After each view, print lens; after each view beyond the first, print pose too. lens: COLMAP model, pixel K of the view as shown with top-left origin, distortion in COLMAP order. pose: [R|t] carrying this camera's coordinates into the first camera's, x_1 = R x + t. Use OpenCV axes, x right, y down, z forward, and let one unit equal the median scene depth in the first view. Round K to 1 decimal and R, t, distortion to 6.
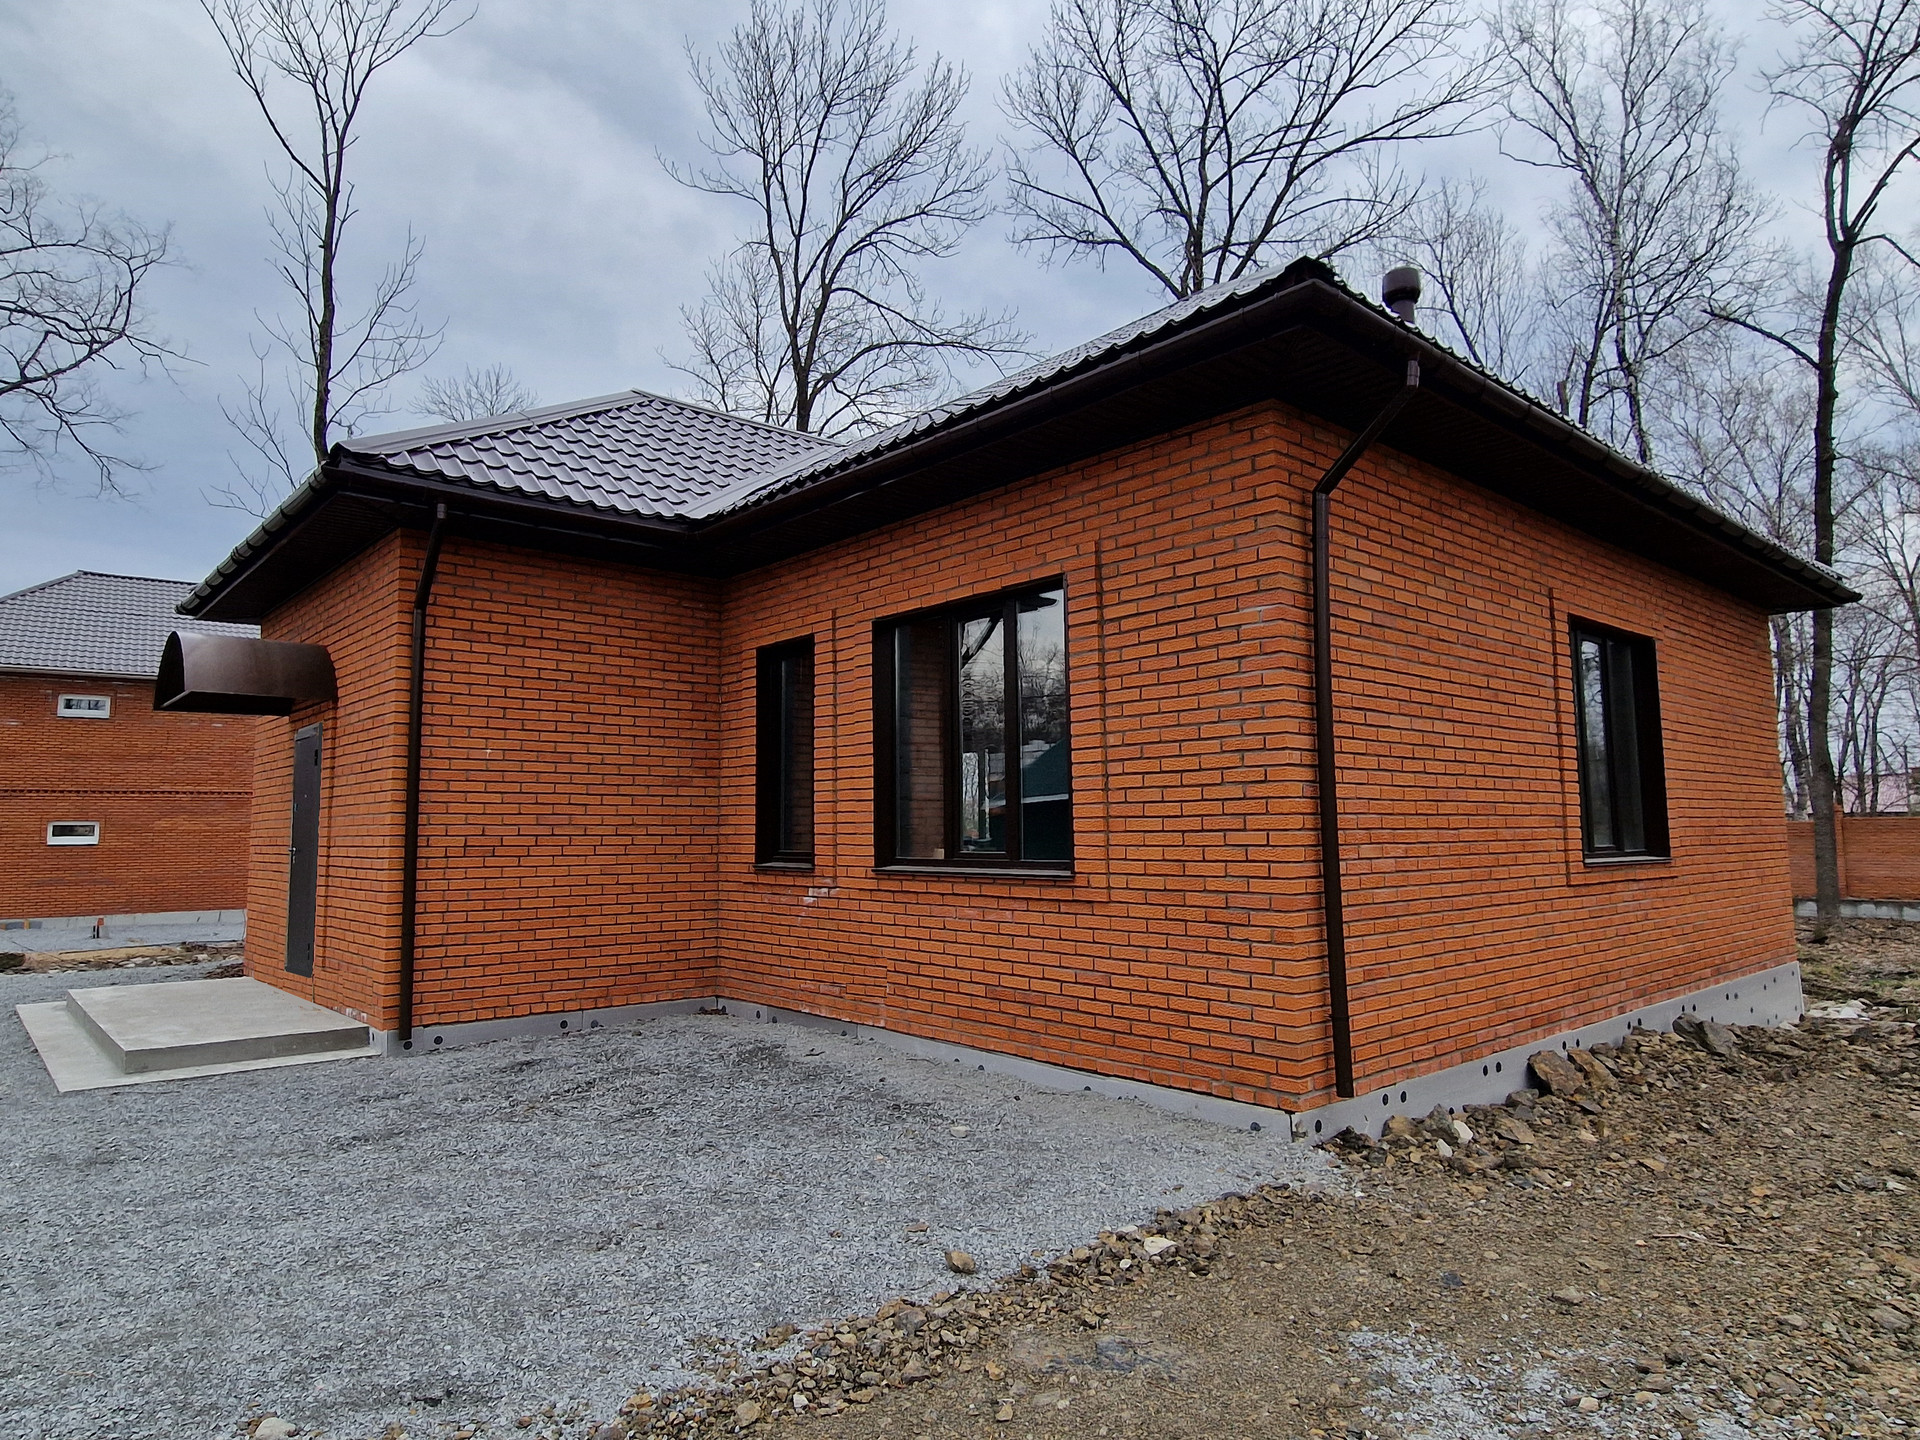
lens RADIAL K [[1103.7, 0, 899.6], [0, 1103.7, 708.9], [0, 0, 1]] dist [0.004911, -0.003296]
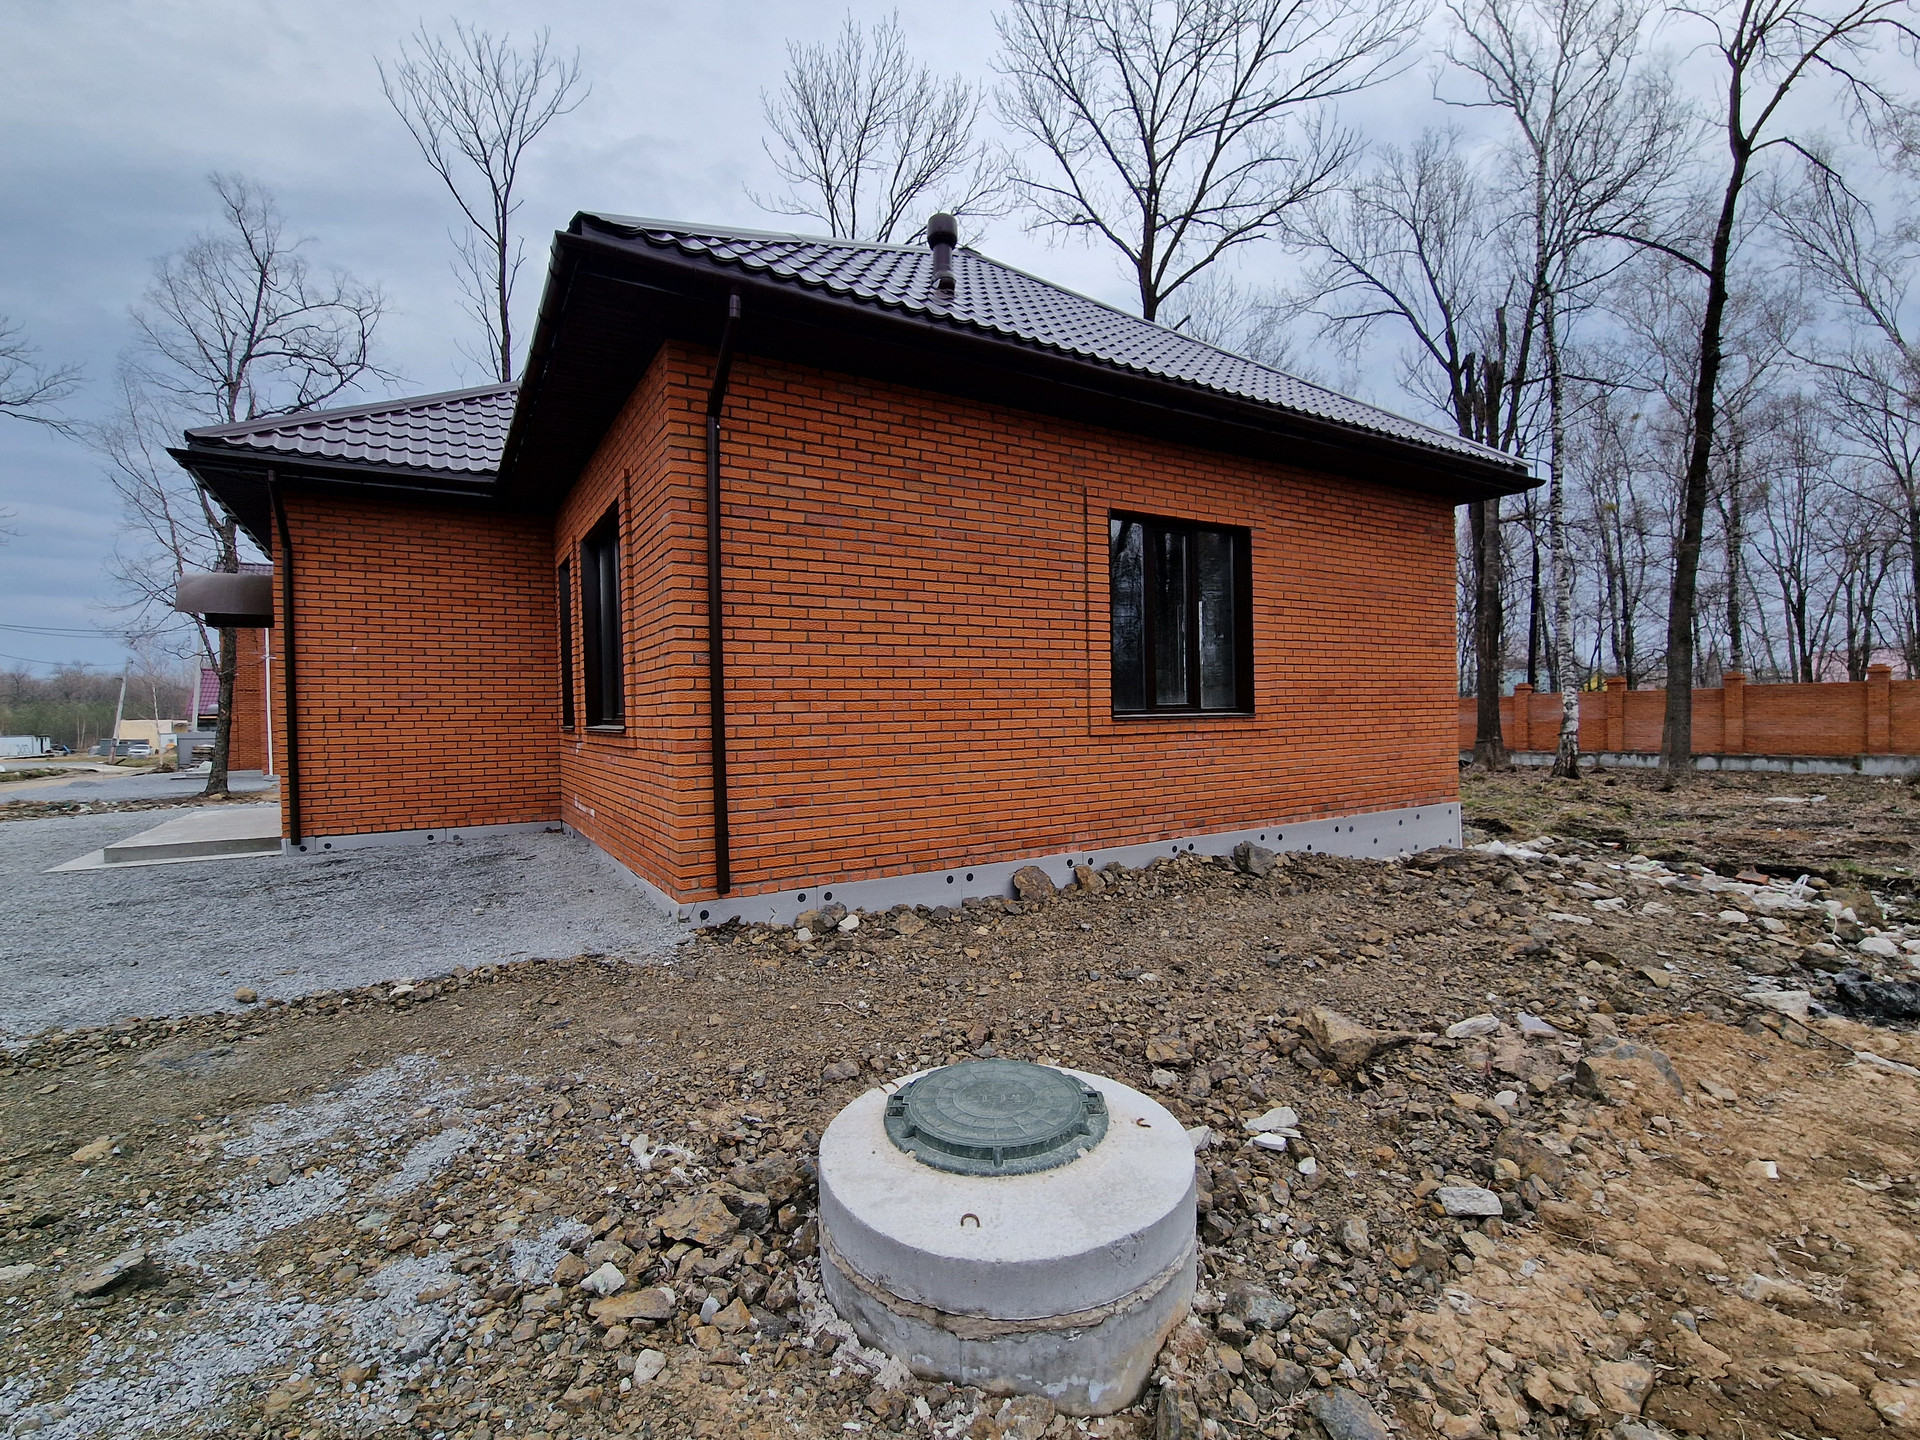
lens RADIAL K [[822.9, 0, 954.3], [0, 822.9, 714.7], [0, 0, 1]] dist [0.002356, -0.000158]
pose [[0.986190, -0.010897, -0.165259, 0.535031], [0.029727, 0.993275, 0.111900, 0.026856], [0.162929, -0.115267, 0.979882, 0.077001]]
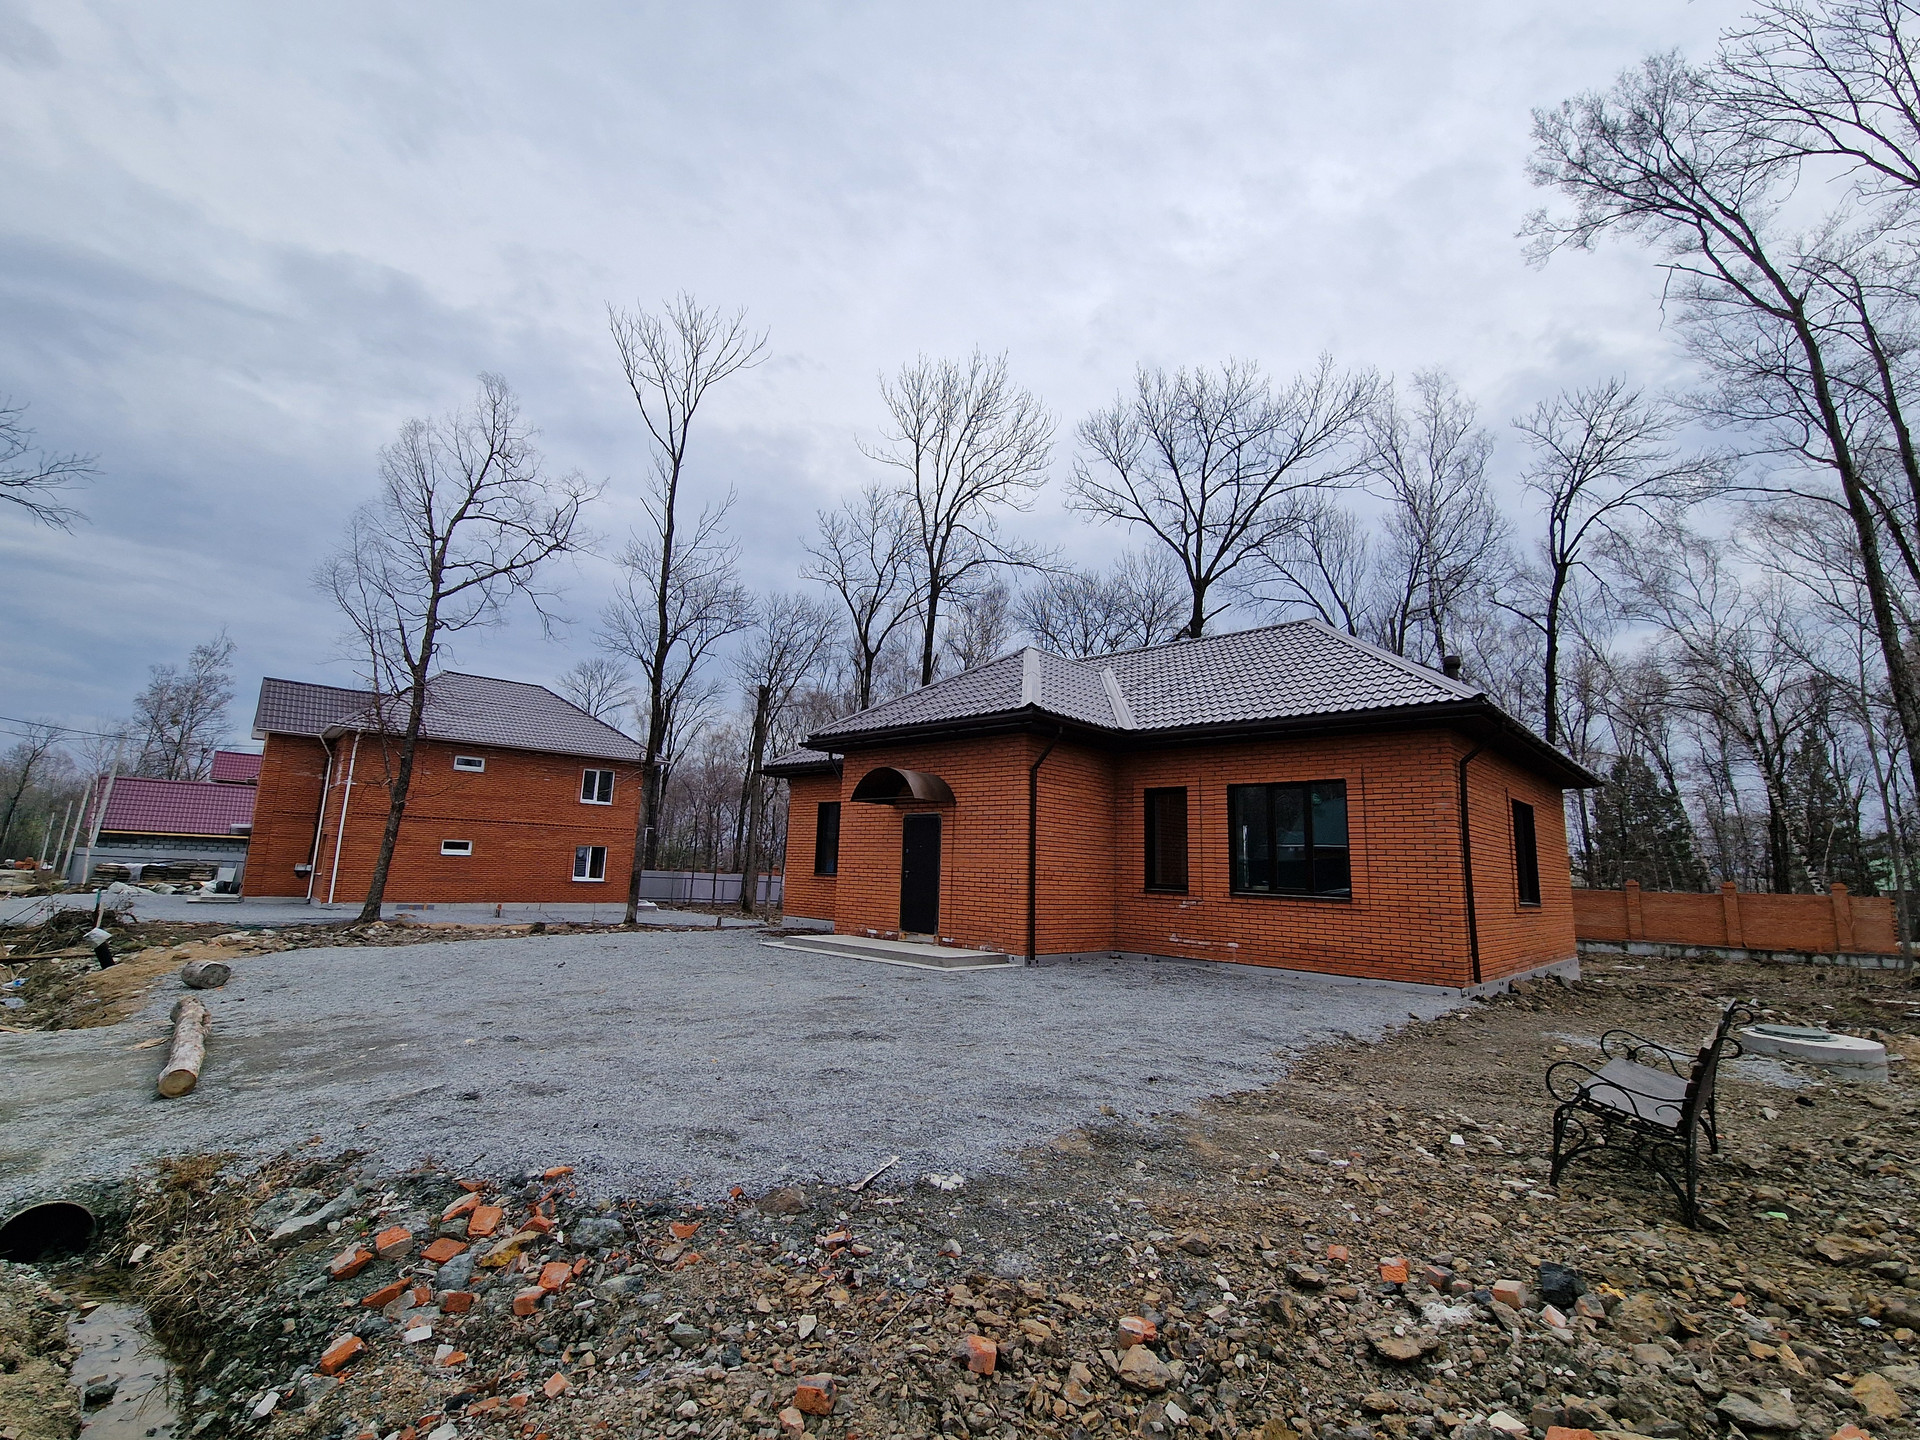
lens RADIAL K [[788.0, 0, 947.4], [0, 788.0, 720.2], [0, 0, 1]] dist [0.000990, -0.001002]
pose [[0.995457, 0.059757, 0.074121, -0.481900], [-0.053908, 0.995452, -0.078548, -0.034762], [-0.078478, 0.074196, 0.994151, -0.396799]]
